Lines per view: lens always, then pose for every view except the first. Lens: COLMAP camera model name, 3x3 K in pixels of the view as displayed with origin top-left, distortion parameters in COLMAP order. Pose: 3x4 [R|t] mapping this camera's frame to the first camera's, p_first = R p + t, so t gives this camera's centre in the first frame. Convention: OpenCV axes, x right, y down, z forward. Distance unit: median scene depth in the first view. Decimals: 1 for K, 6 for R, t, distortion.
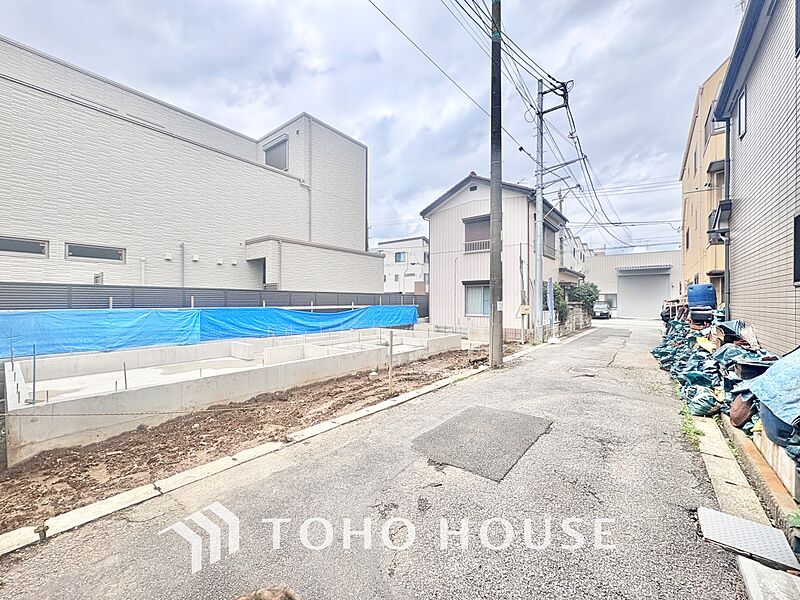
lens RADIAL K [[318.6, 0, 401.1], [0, 318.6, 299.9], [0, 0, 1]] dist [-0.000250, 0.000149]
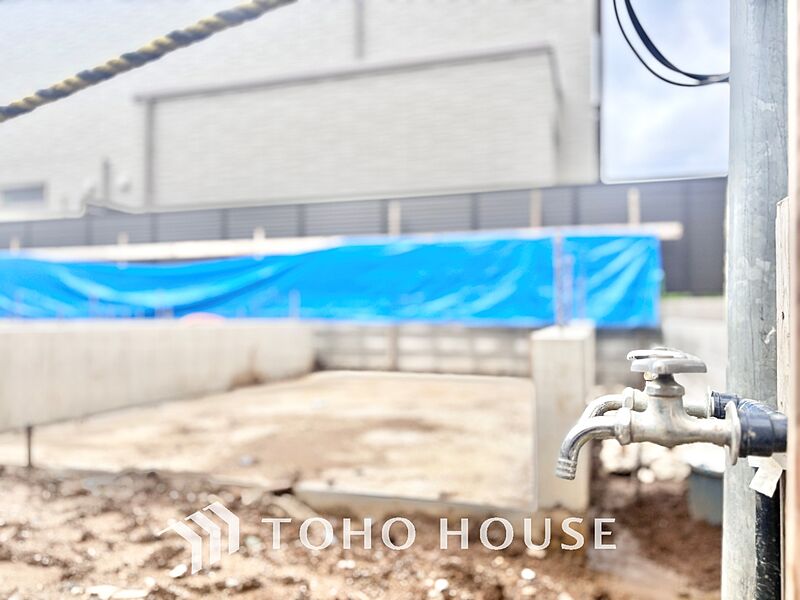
lens RADIAL K [[611.8, 0, 397.1], [0, 611.8, 300.9], [0, 0, 1]] dist [0.026689, 0.003739]
pose [[0.349443, -0.024538, -0.936636, 0.488797], [0.004670, 0.999690, -0.024447, 0.101364], [0.936946, 0.004169, 0.349449, 1.072650]]
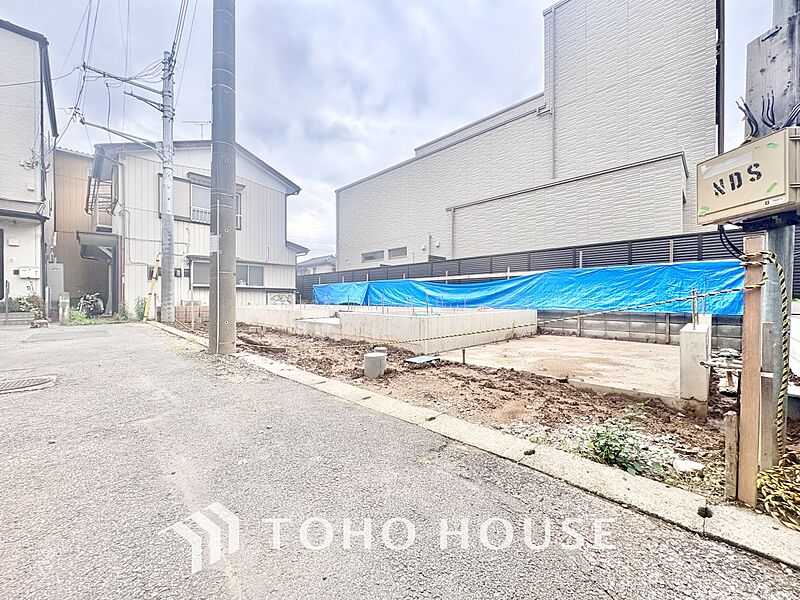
lens RADIAL K [[318.6, 0, 399.6], [0, 318.6, 300.1], [0, 0, 1]] dist [-0.000250, 0.000149]
pose [[-0.110900, 0.000643, -0.993831, 0.591667], [0.004140, 0.999991, 0.000185, 0.083724], [0.993823, -0.004094, -0.110901, 0.992871]]
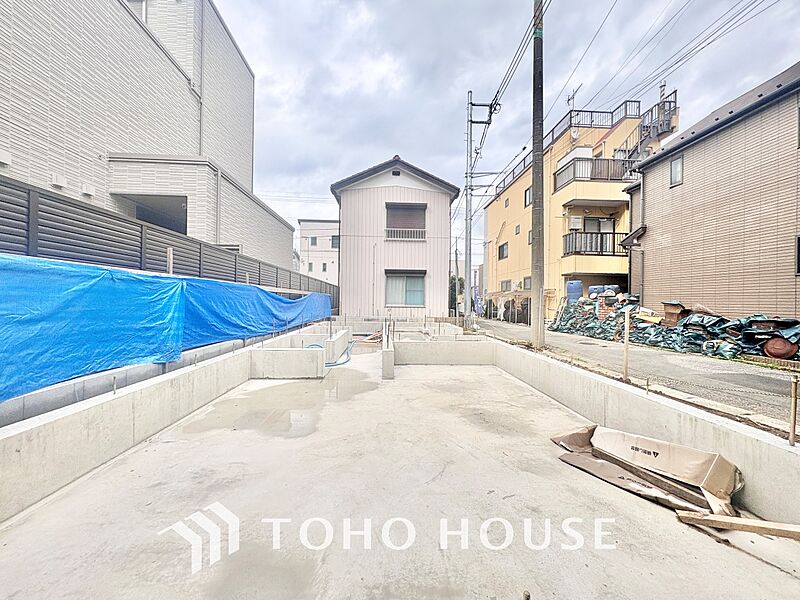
lens RADIAL K [[318.6, 0, 400.2], [0, 318.6, 299.2], [0, 0, 1]] dist [-0.000250, 0.000149]
pose [[0.751980, 0.011960, 0.659078, -0.532978], [-0.013901, 0.999901, -0.002285, 0.040897], [-0.659039, -0.007444, 0.752072, 0.371703]]
